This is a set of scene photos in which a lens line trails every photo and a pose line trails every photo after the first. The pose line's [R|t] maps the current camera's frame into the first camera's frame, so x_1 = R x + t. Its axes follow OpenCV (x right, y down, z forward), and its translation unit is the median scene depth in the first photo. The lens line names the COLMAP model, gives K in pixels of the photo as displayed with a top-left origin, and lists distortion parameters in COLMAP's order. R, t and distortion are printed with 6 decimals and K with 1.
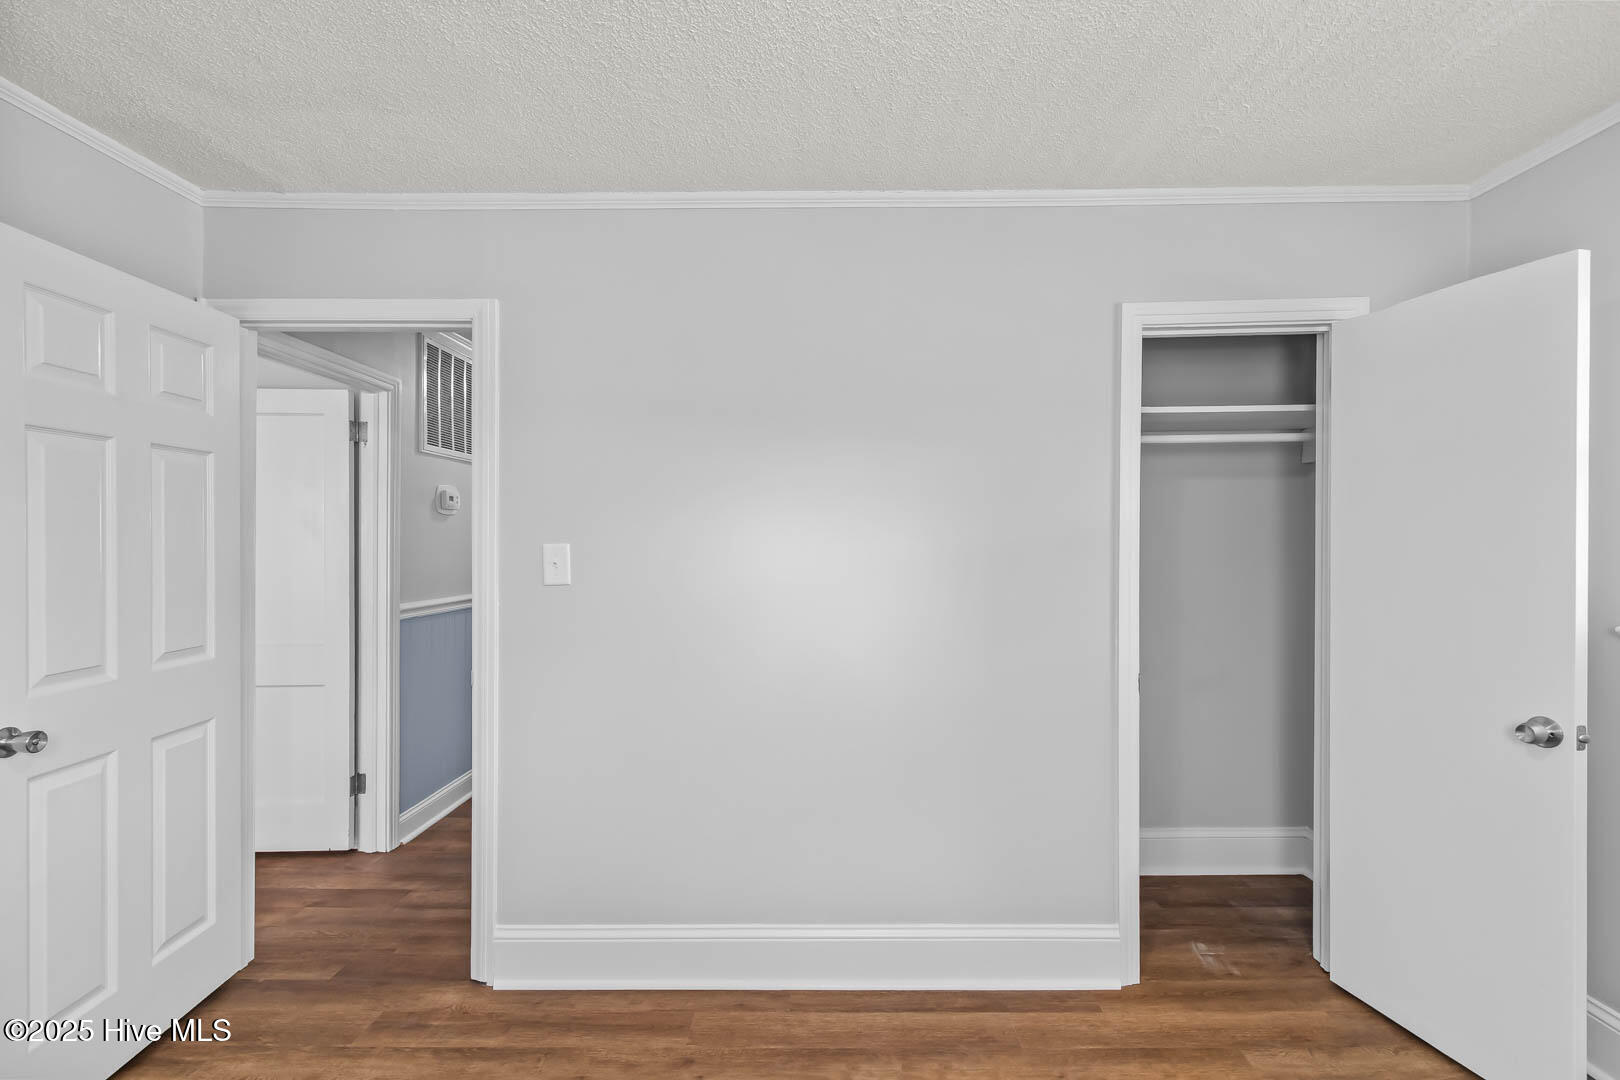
lens RADIAL K [[732.4, 0, 830.6], [0, 732.4, 544.9], [0, 0, 1]] dist [0.001963, -0.000118]
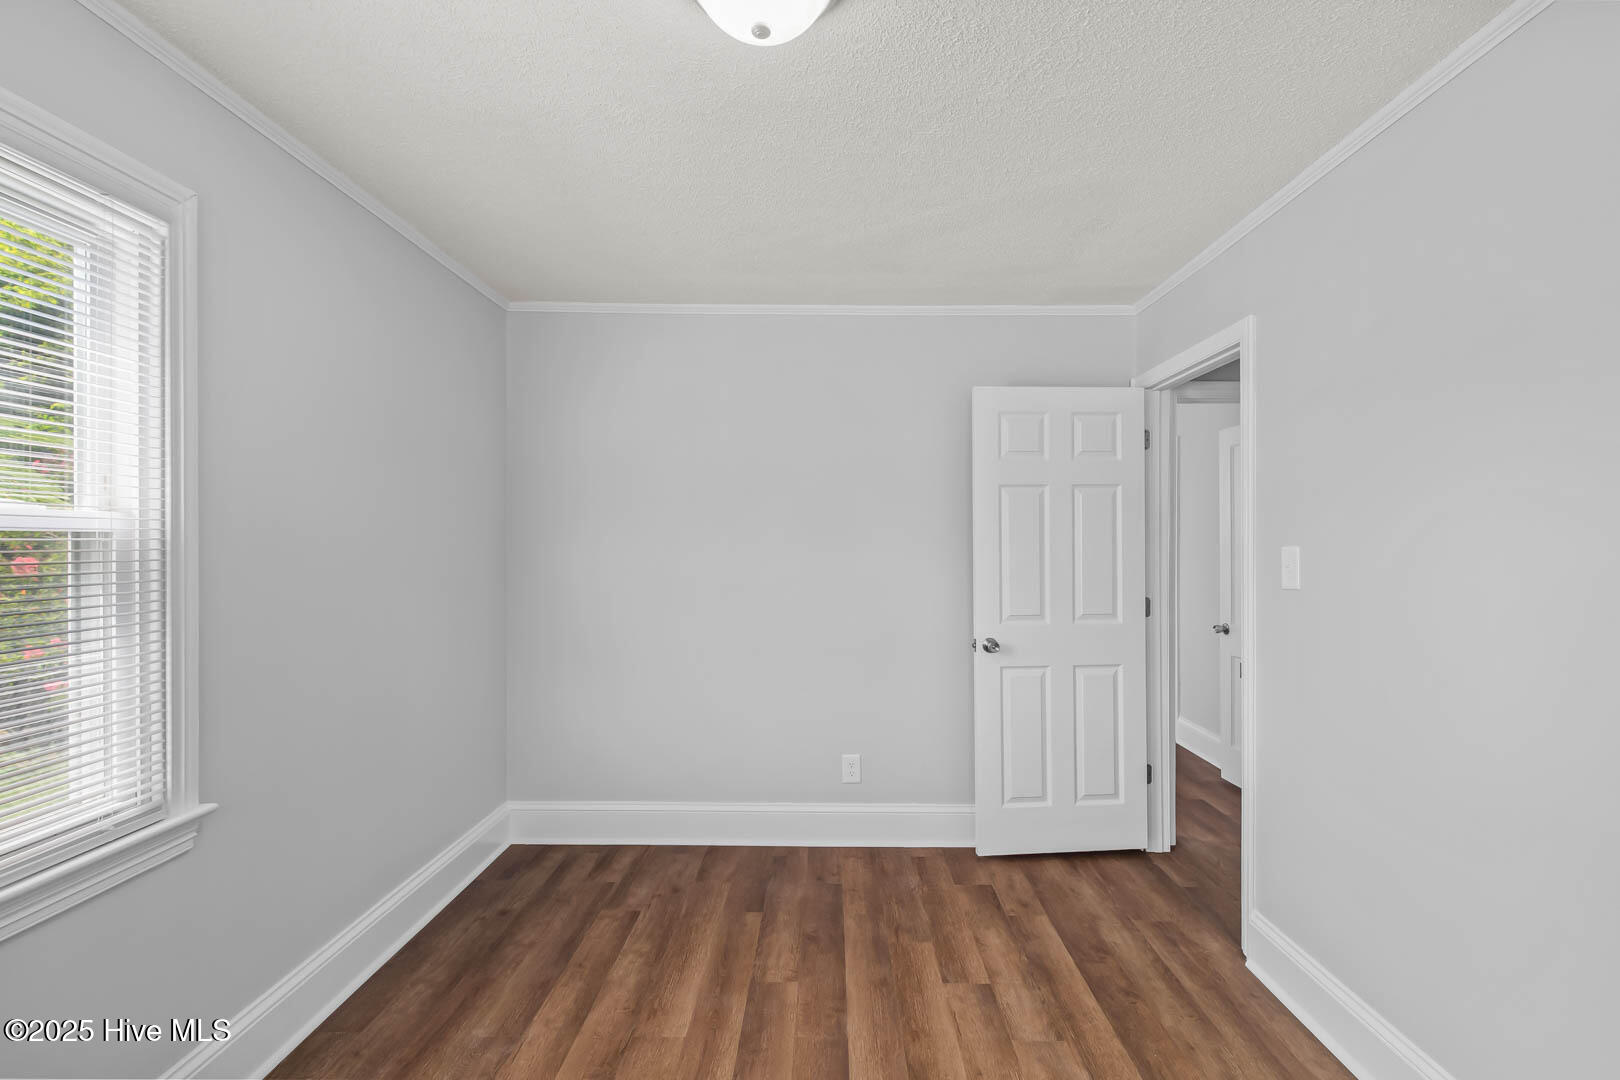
lens RADIAL K [[732.4, 0, 830.6], [0, 732.4, 544.9], [0, 0, 1]] dist [0.001963, -0.000118]
pose [[-0.002113, 0.001088, -0.999997, 0.649184], [-0.005474, 0.999984, 0.001099, -0.001626], [0.999983, 0.005476, -0.002107, 0.425295]]
